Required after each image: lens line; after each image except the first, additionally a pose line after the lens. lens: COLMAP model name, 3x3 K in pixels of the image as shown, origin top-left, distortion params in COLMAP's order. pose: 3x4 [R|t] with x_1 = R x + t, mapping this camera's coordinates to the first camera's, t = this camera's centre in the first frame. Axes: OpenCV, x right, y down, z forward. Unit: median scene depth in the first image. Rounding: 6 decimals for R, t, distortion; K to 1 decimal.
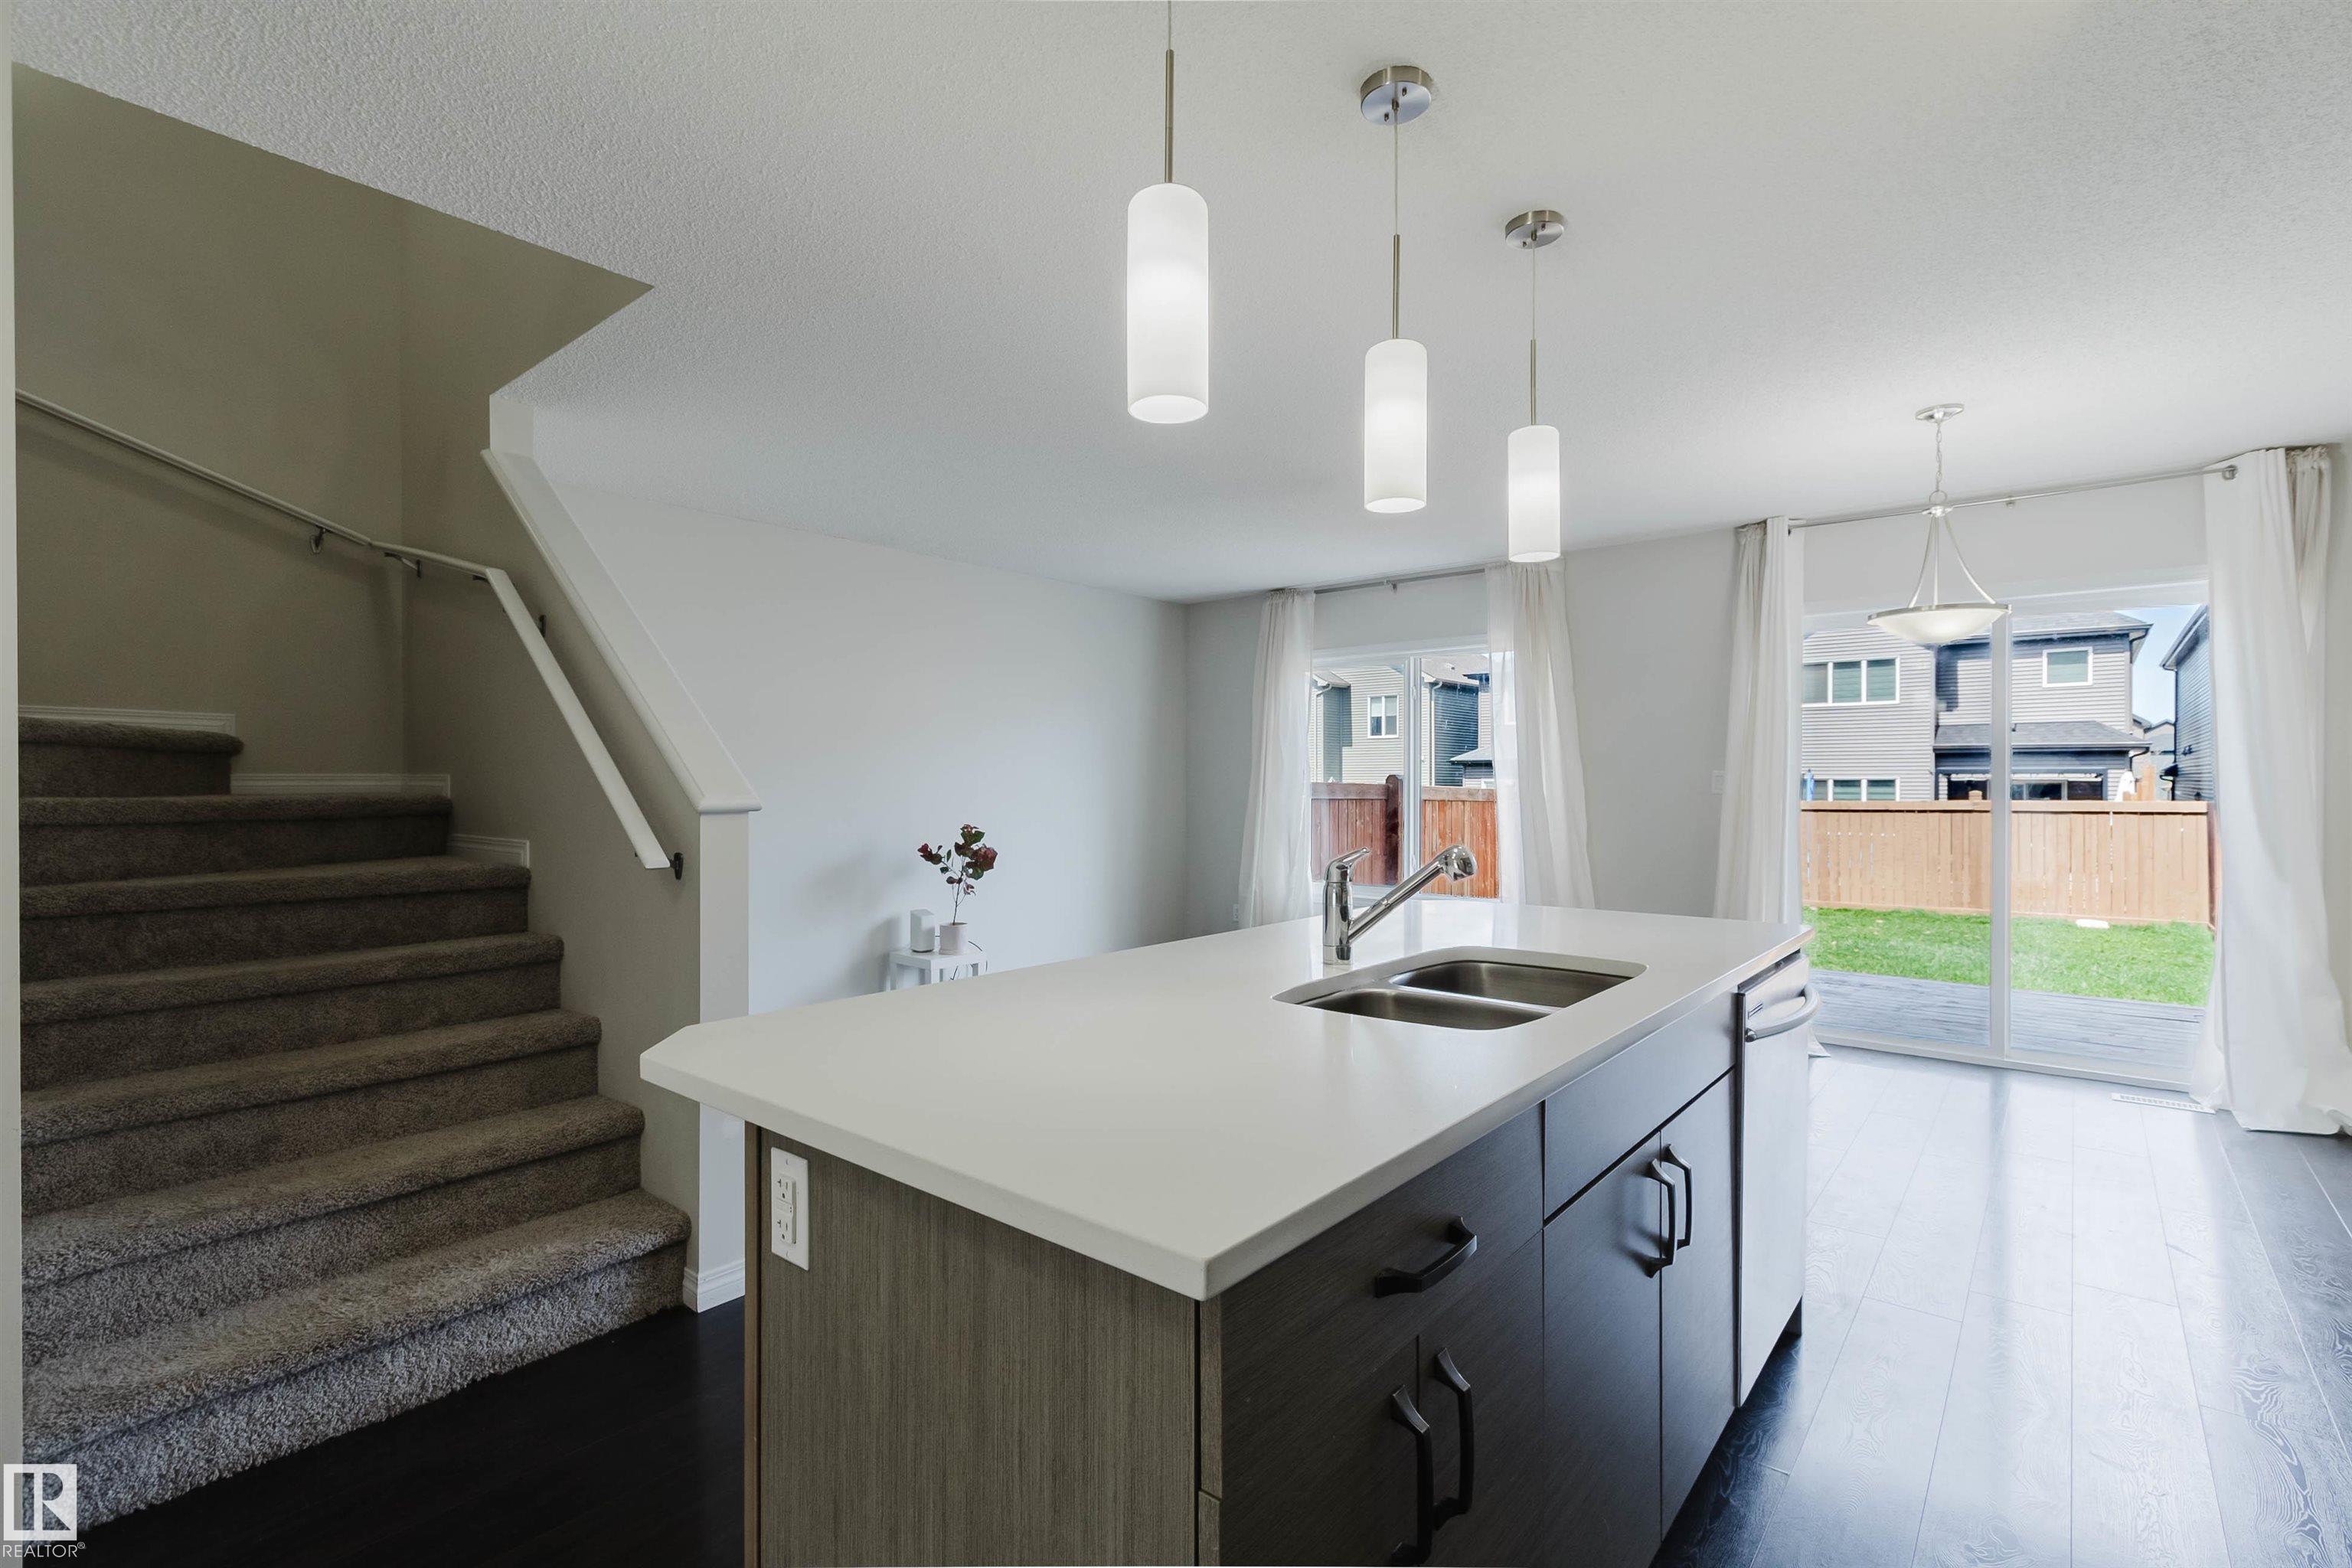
lens RADIAL K [[1069.0, 0, 1169.9], [0, 1069.0, 786.9], [0, 0, 1]] dist [0.002579, -0.000576]
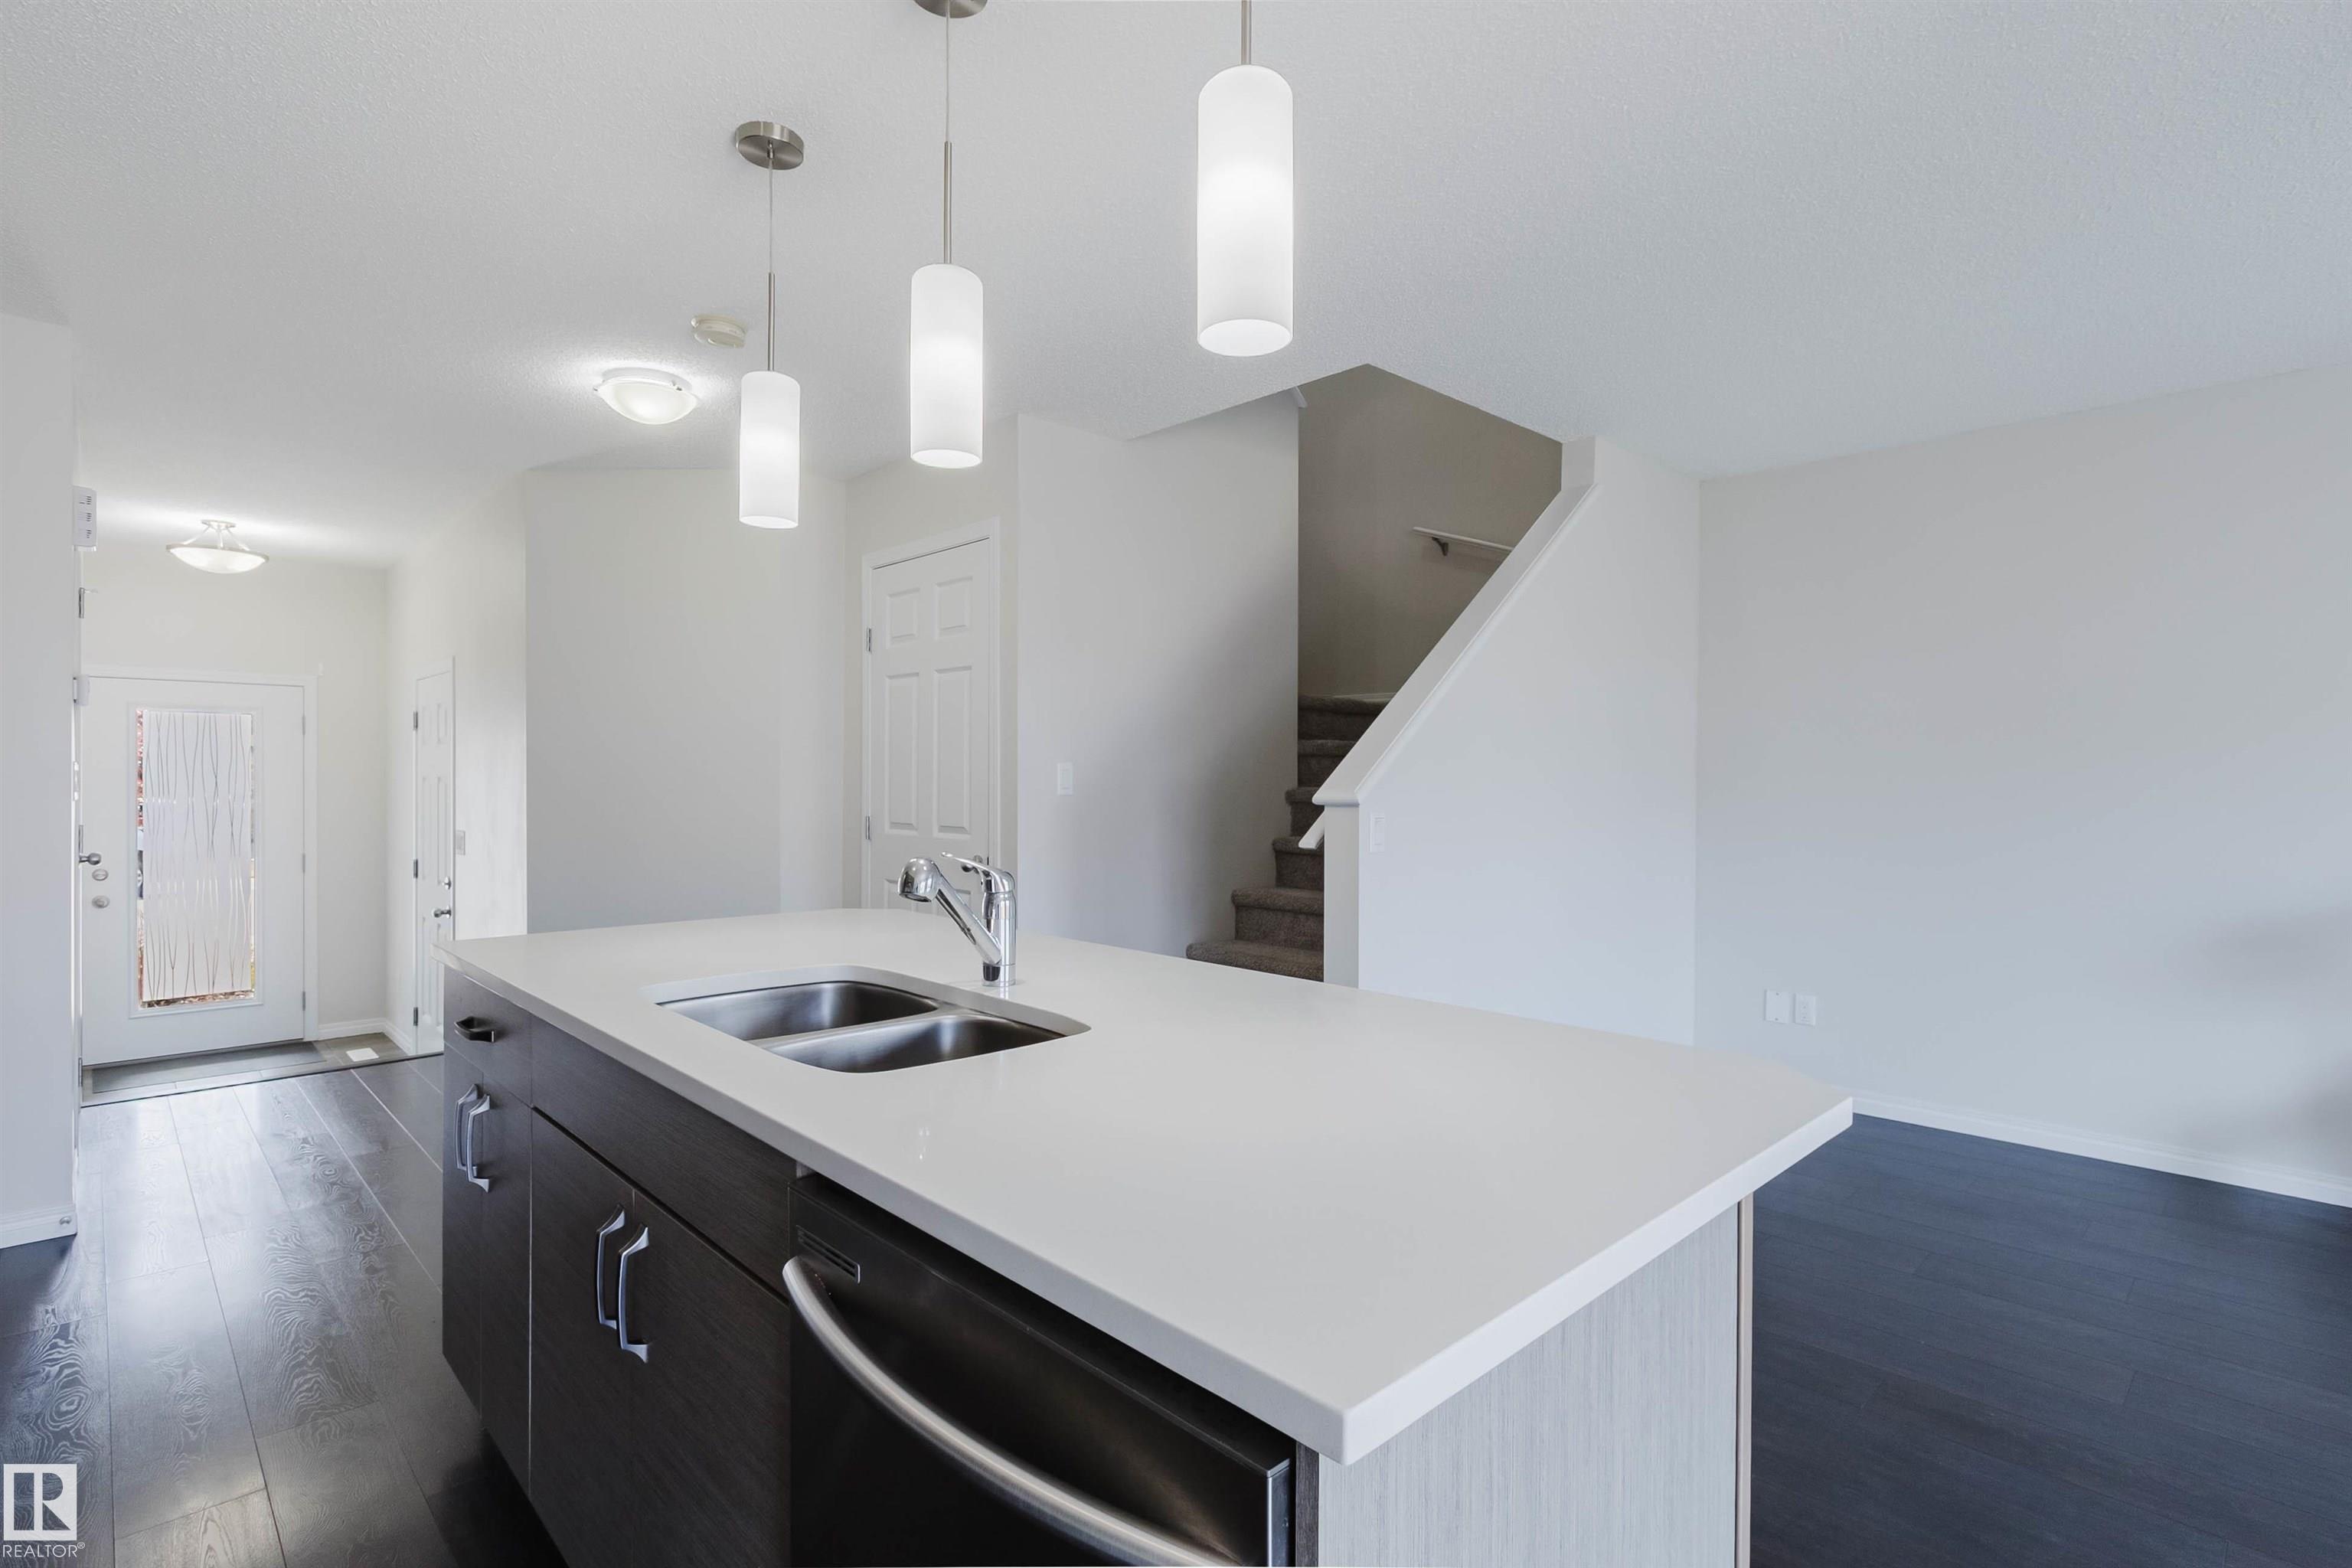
lens RADIAL K [[1121.3, 0, 1176.0], [0, 1121.3, 784.0], [0, 0, 1]] dist [0.003779, 0.000204]
pose [[-0.105633, 0.006345, -0.994385, 0.131147], [-0.006720, 0.999952, 0.007094, -0.001299], [0.994382, 0.007432, -0.105585, 0.153862]]
